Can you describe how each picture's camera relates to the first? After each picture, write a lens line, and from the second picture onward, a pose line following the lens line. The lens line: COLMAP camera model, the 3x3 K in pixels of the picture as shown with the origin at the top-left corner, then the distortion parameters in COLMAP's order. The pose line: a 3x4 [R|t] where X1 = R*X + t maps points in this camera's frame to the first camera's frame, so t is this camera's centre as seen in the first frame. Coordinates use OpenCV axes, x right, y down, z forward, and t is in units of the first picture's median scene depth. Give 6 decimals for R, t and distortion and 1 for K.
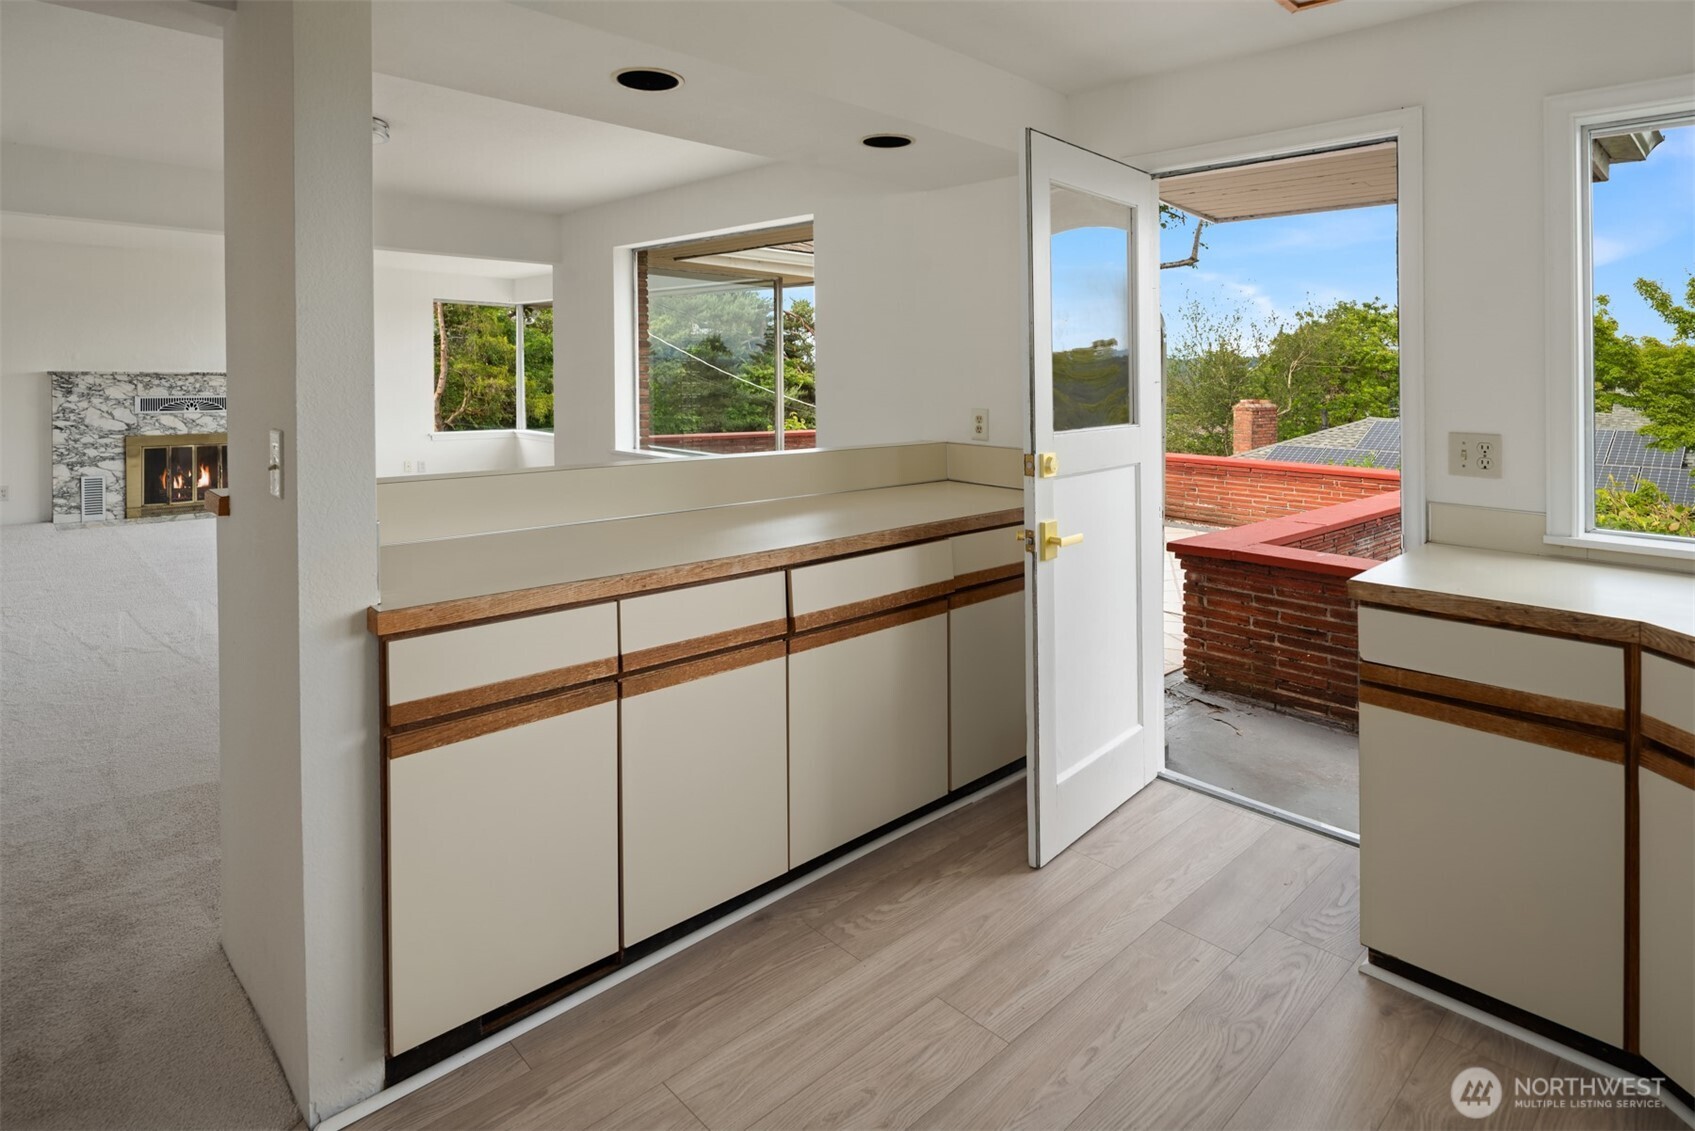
lens RADIAL K [[917.5, 0, 873.3], [0, 917.5, 412.3], [0, 0, 1]] dist [0.002971, -0.005642]
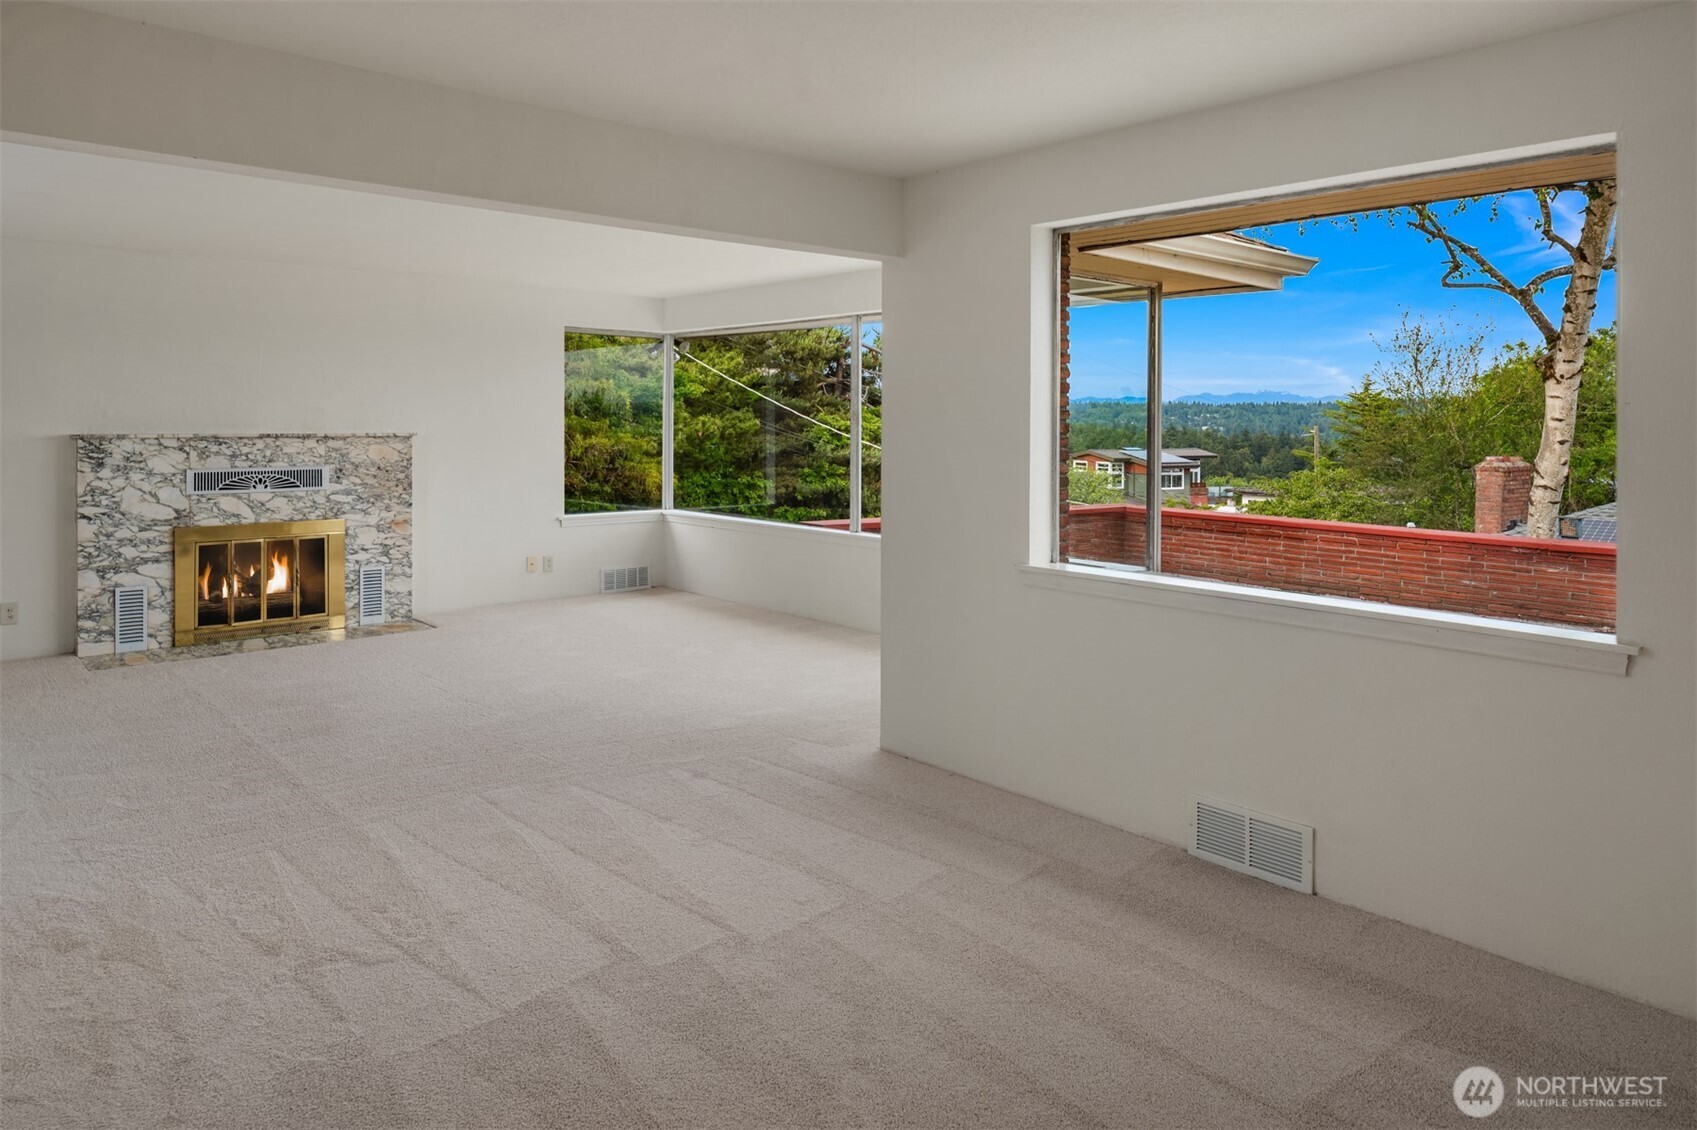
lens RADIAL K [[1127.8, 0, 866.9], [0, 1127.8, 469.3], [0, 0, 1]] dist [-0.000950, 0.001830]
pose [[0.998091, -0.003079, -0.061689, -0.246110], [0.002988, 0.999994, -0.001567, -0.014857], [0.061694, 0.001380, 0.998094, 0.189527]]
